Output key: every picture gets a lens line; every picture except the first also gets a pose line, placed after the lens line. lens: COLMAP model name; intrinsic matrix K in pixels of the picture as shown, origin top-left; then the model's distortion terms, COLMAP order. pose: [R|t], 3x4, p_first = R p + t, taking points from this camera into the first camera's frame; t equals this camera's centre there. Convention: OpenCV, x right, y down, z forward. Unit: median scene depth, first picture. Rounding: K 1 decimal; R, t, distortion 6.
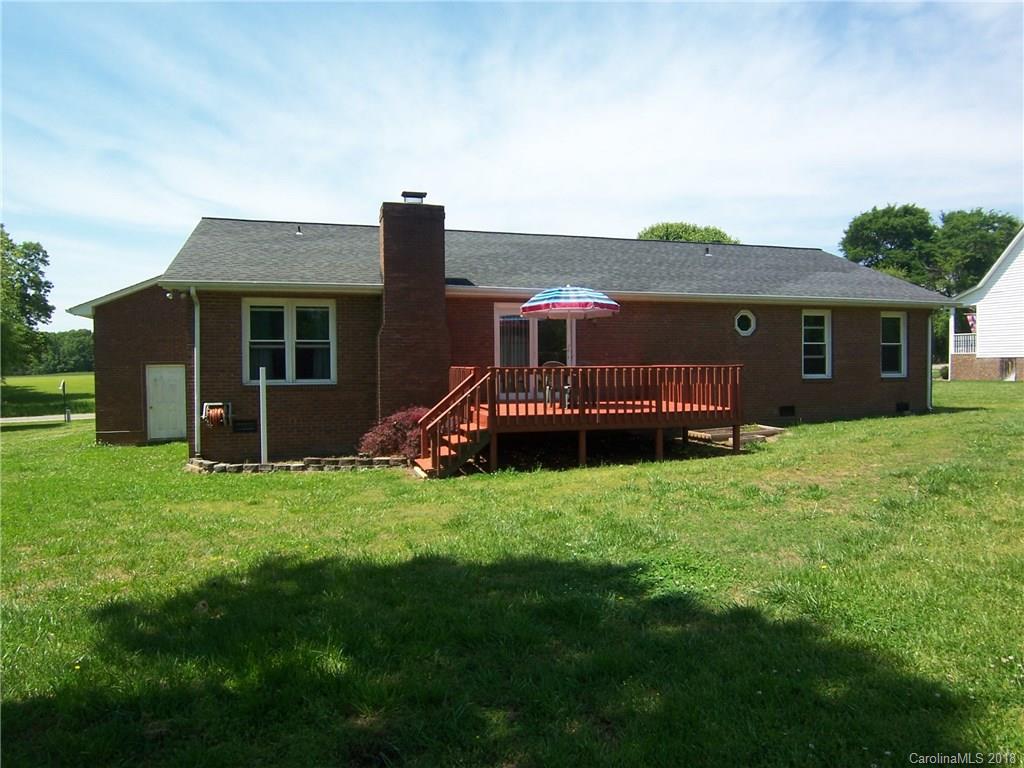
lens RADIAL K [[684.2, 0, 512.0], [0, 684.2, 384.0], [0, 0, 1]] dist [-0.047156, -0.005517]
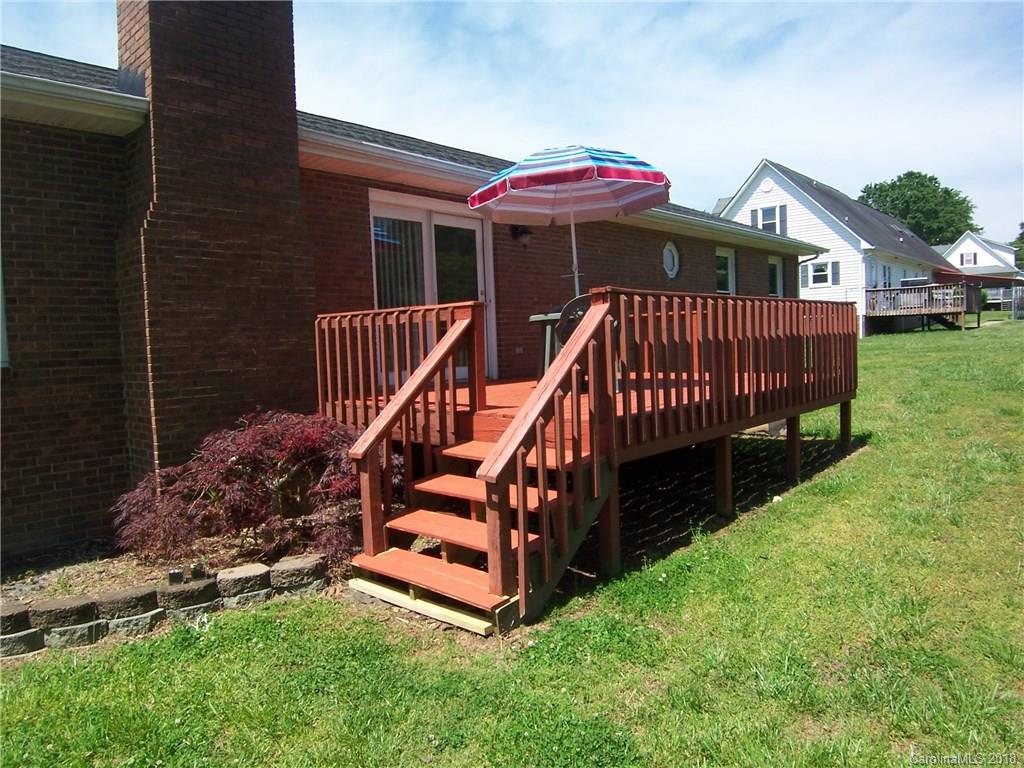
lens RADIAL K [[684.2, 0, 512.0], [0, 684.2, 384.0], [0, 0, 1]] dist [-0.047156, -0.005517]
pose [[0.857466, -0.058029, 0.511259, -0.213091], [0.045848, 0.998285, 0.036413, 0.009089], [-0.512495, -0.007782, 0.858655, 0.570429]]
